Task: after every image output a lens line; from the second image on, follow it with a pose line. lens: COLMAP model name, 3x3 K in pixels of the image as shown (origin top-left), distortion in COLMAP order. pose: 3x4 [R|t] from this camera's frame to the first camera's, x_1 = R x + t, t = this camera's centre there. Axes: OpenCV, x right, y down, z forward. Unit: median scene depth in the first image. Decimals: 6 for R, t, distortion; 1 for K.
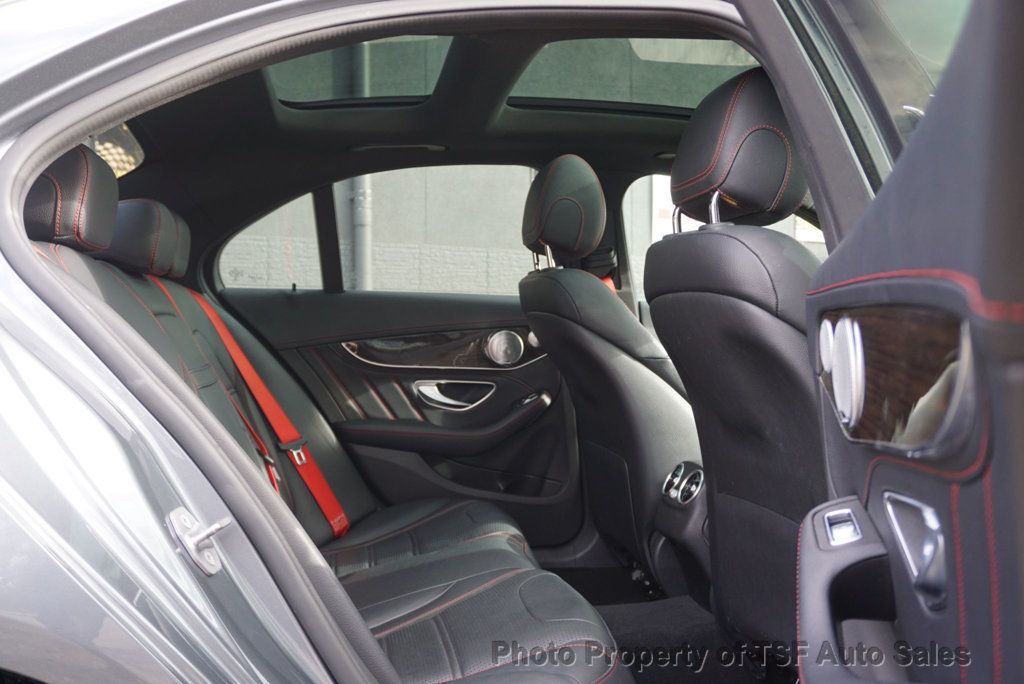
lens RADIAL K [[967.4, 0, 512.0], [0, 967.4, 342.0], [0, 0, 1]] dist [-0.010294, -0.005671]
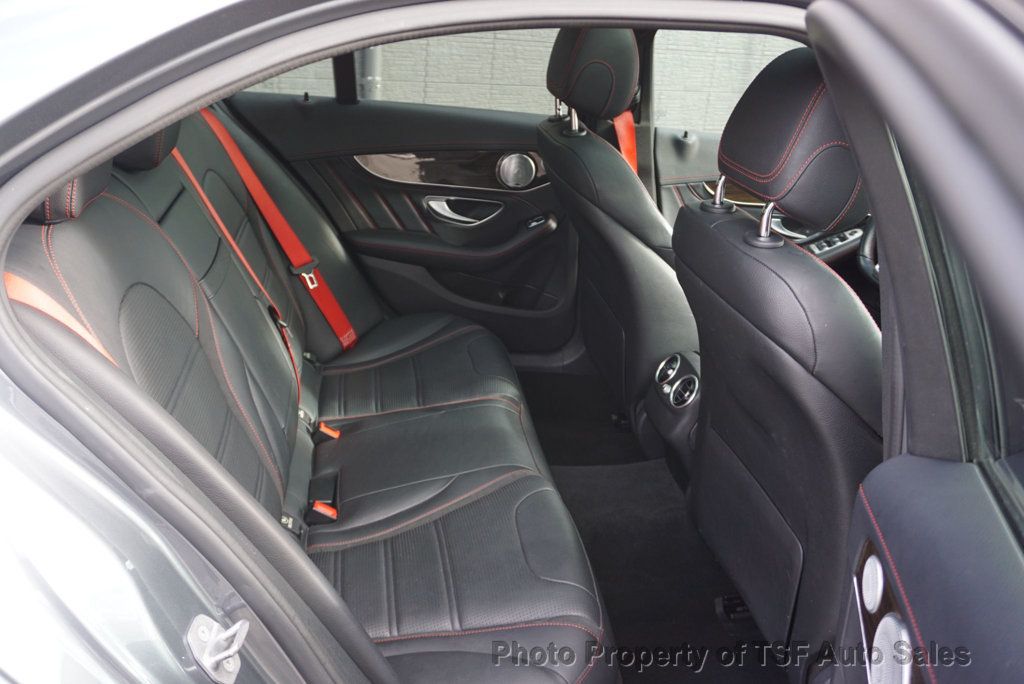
lens RADIAL K [[875.5, 0, 506.4], [0, 875.5, 342.4], [0, 0, 1]] dist [-0.009125, -0.002073]
pose [[0.996285, 0.083187, 0.022291, -0.026305], [-0.085585, 0.927480, 0.363944, -0.178971], [0.009601, -0.364499, 0.931154, 0.102018]]
